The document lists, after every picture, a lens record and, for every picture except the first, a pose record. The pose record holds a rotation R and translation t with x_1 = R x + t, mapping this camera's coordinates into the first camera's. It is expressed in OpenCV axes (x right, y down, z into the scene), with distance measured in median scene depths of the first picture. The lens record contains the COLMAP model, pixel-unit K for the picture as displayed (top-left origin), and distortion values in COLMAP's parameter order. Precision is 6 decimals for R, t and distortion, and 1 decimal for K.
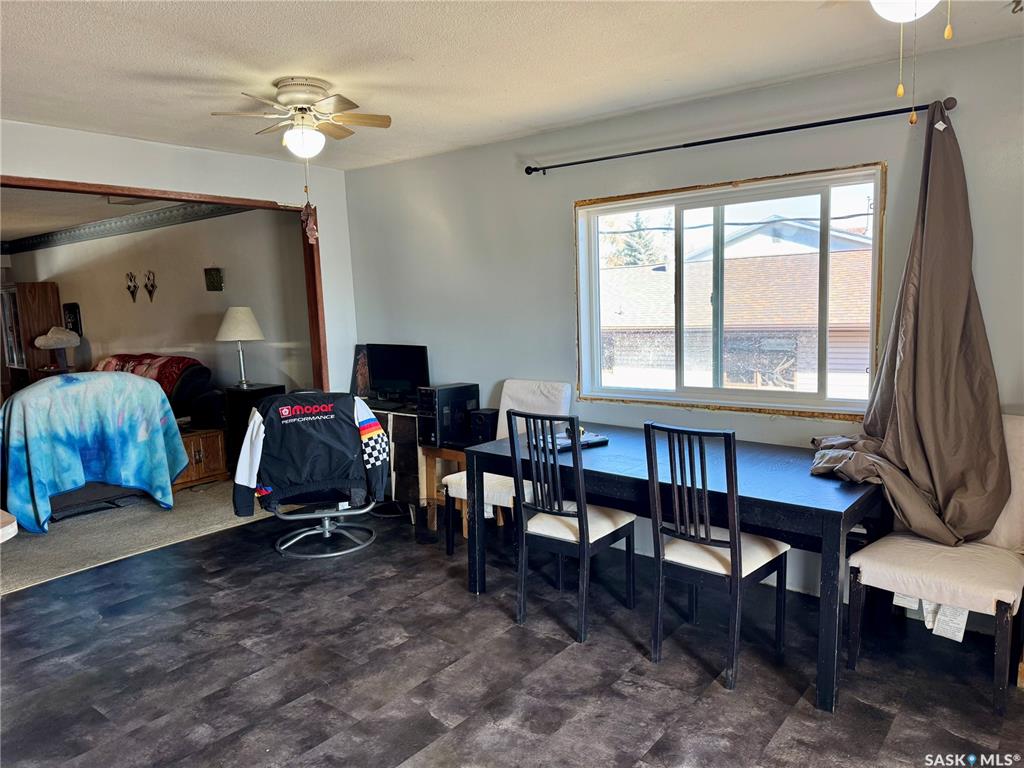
lens RADIAL K [[715.8, 0, 507.0], [0, 715.8, 388.0], [0, 0, 1]] dist [0.007323, -0.012298]
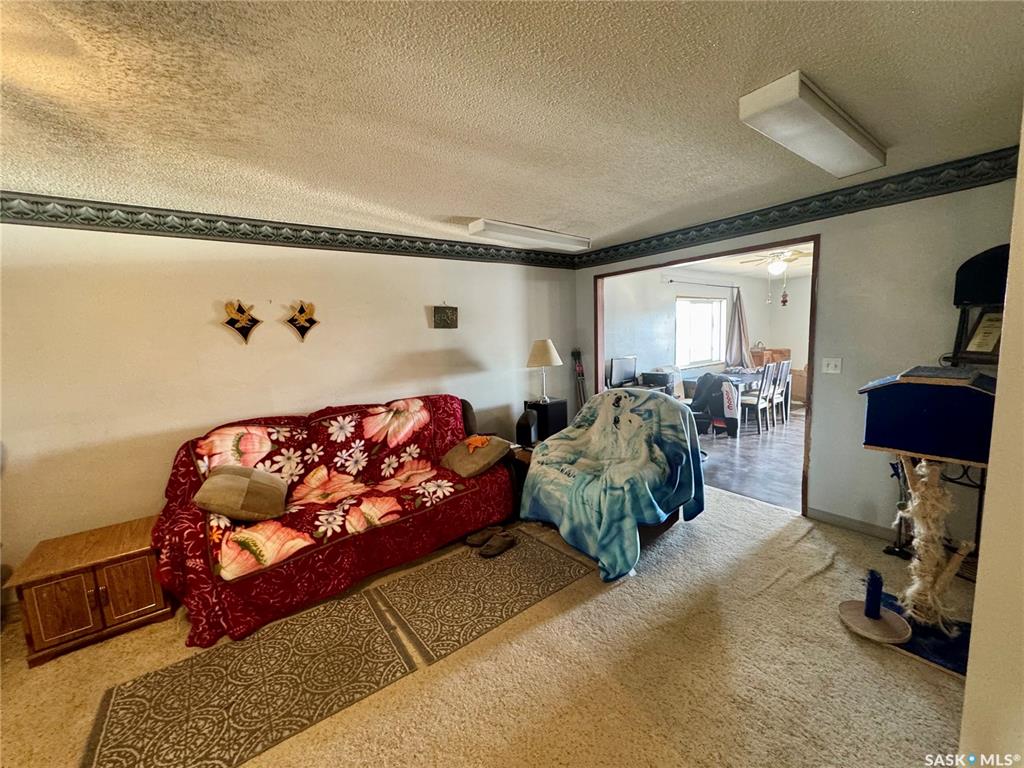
lens RADIAL K [[408.3, 0, 508.2], [0, 408.3, 380.5], [0, 0, 1]] dist [0.003654, -0.000447]
pose [[0.262296, -0.097499, 0.960049, -0.964528], [0.143235, 0.987796, 0.061184, -0.082925], [-0.954298, 0.121465, 0.273060, 0.752713]]
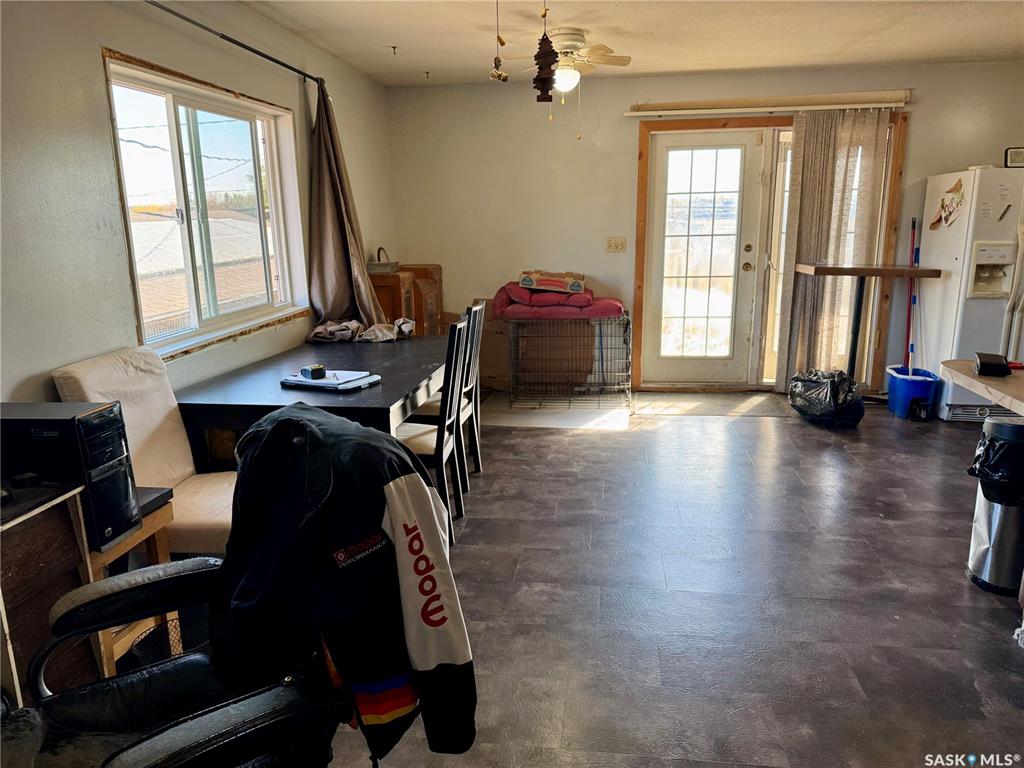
lens RADIAL K [[715.8, 0, 506.9], [0, 715.8, 387.0], [0, 0, 1]] dist [0.007323, -0.012298]
pose [[-0.510041, -0.166423, 0.843897, -0.399463], [0.130700, 0.954717, 0.267271, -0.062762], [-0.850162, 0.246616, -0.465193, 0.655764]]
